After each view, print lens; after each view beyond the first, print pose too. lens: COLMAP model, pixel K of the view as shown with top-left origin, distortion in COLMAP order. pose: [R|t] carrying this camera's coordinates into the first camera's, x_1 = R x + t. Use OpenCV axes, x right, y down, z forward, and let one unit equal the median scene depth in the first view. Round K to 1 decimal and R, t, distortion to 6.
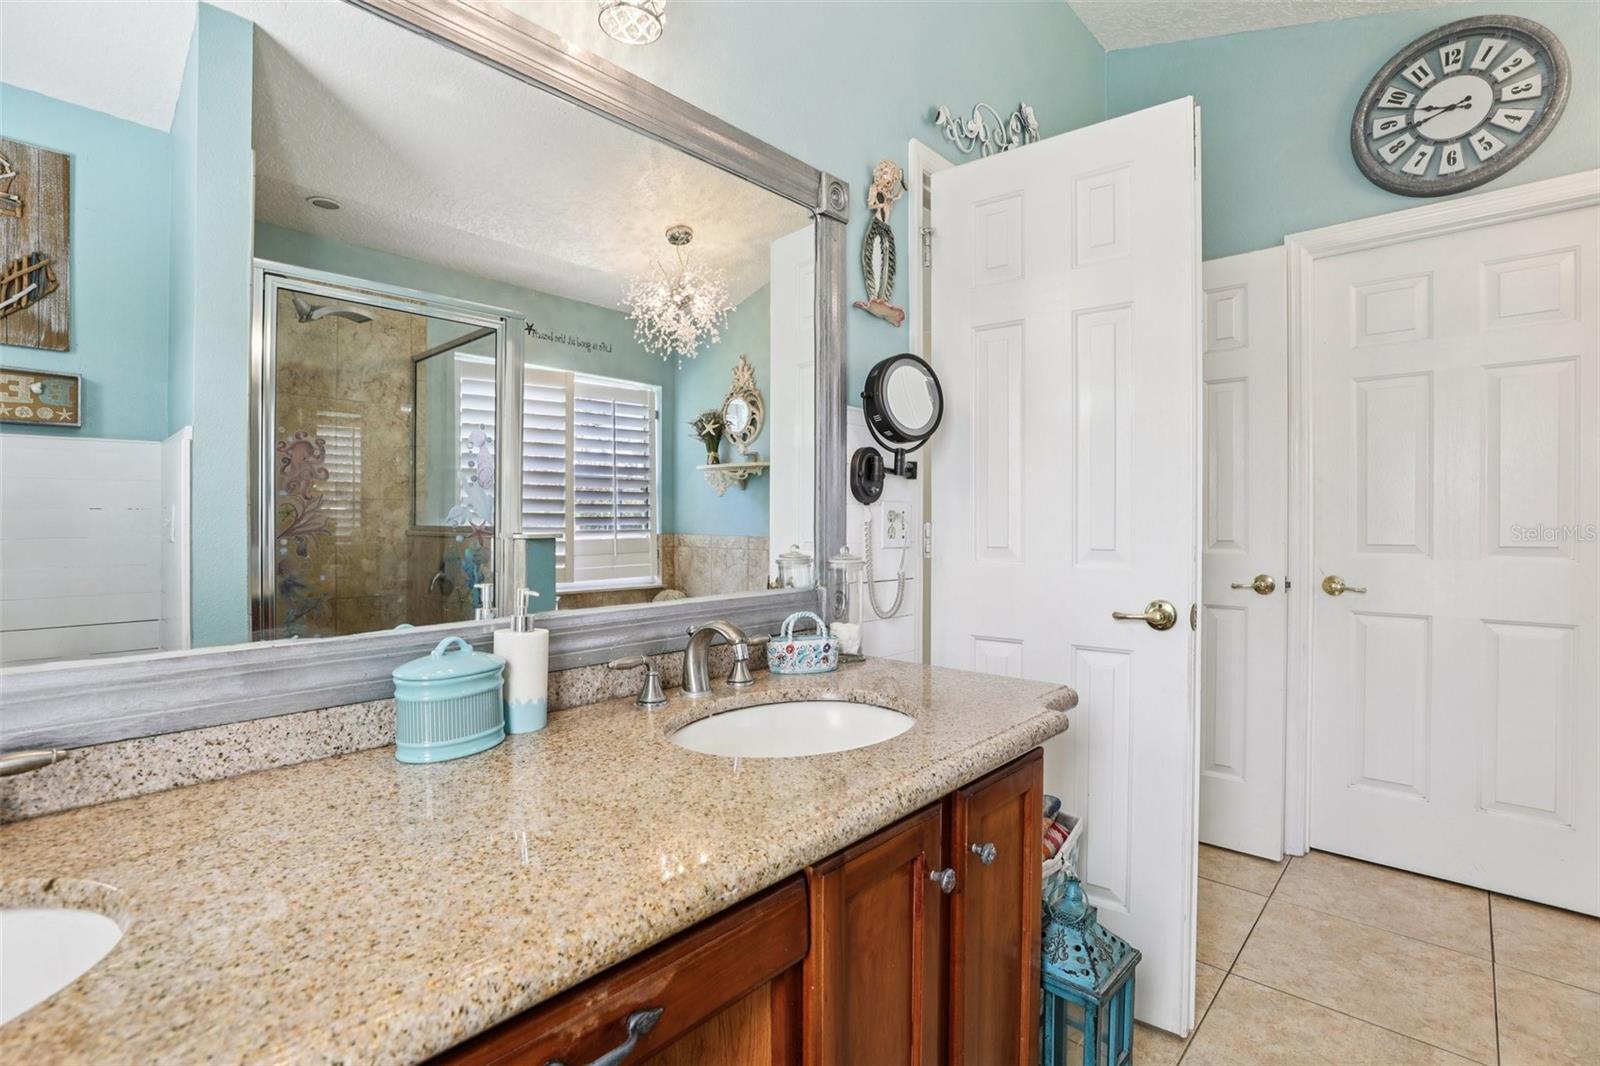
lens RADIAL K [[732.1, 0, 799.4], [0, 732.1, 523.9], [0, 0, 1]] dist [-0.028168, 0.000037]
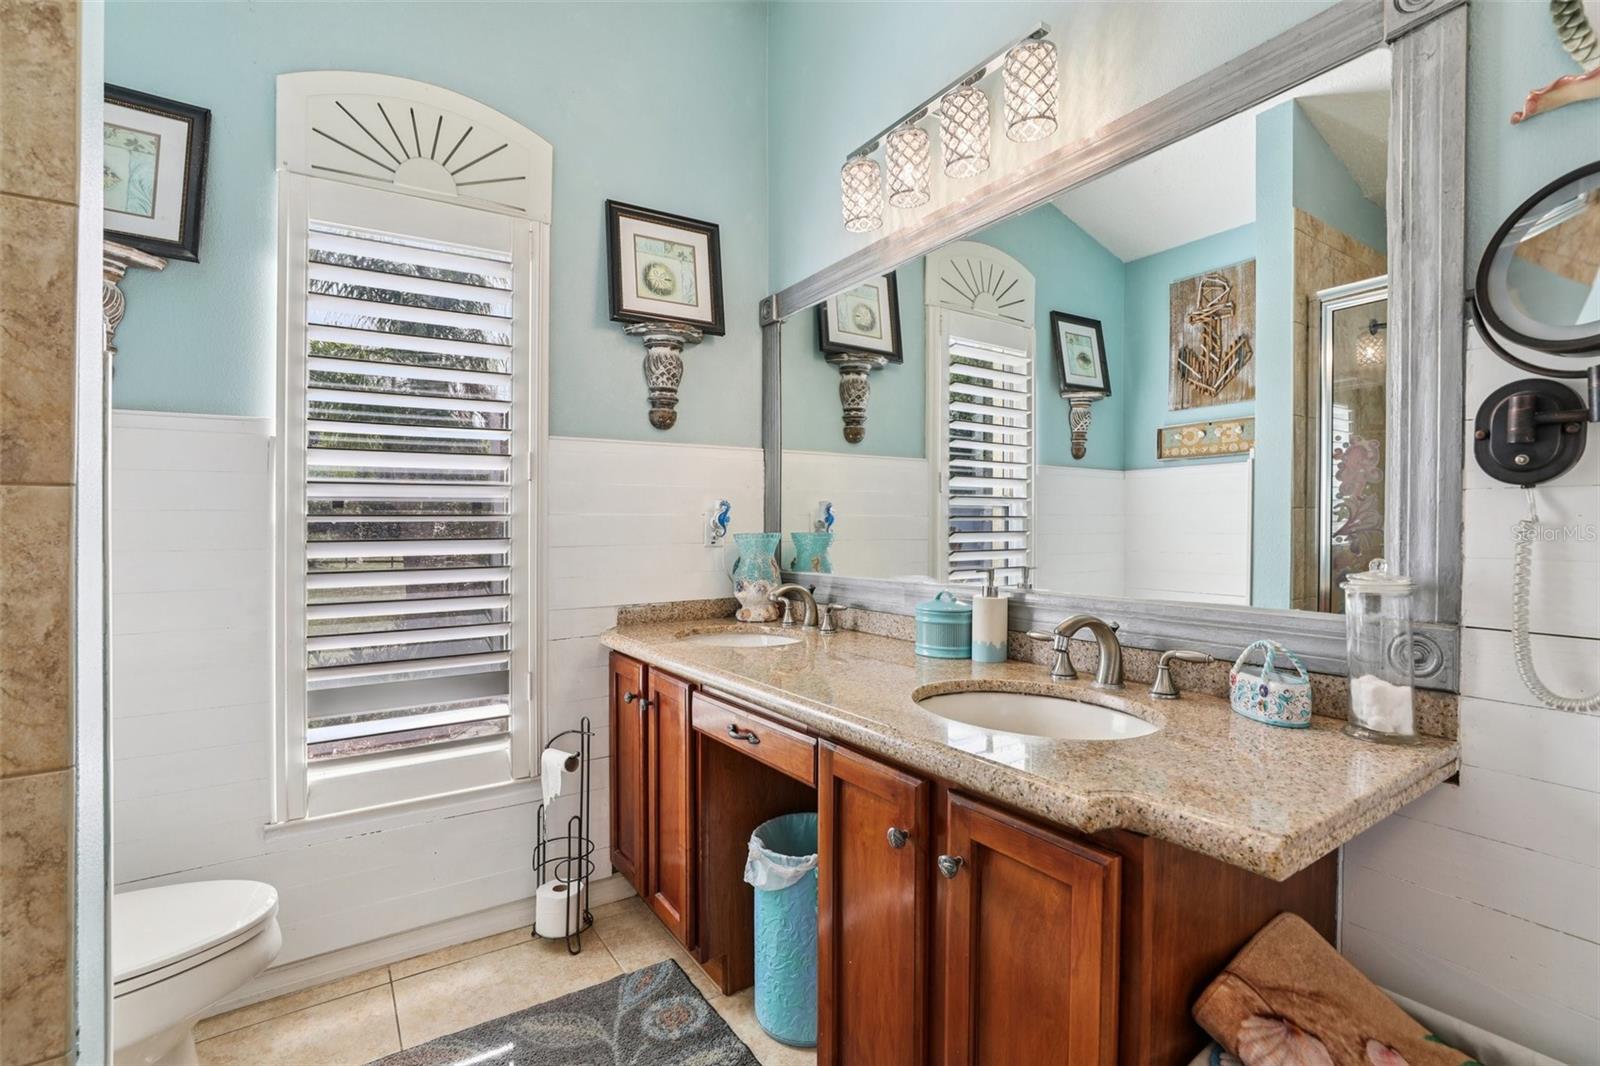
lens RADIAL K [[732.1, 0, 799.4], [0, 732.1, 523.9], [0, 0, 1]] dist [-0.028168, 0.000037]
pose [[-0.238419, 0.000756, -0.971162, 0.721261], [0.001814, 0.999998, 0.000333, -0.001238], [0.971161, -0.001682, -0.238420, 0.599785]]
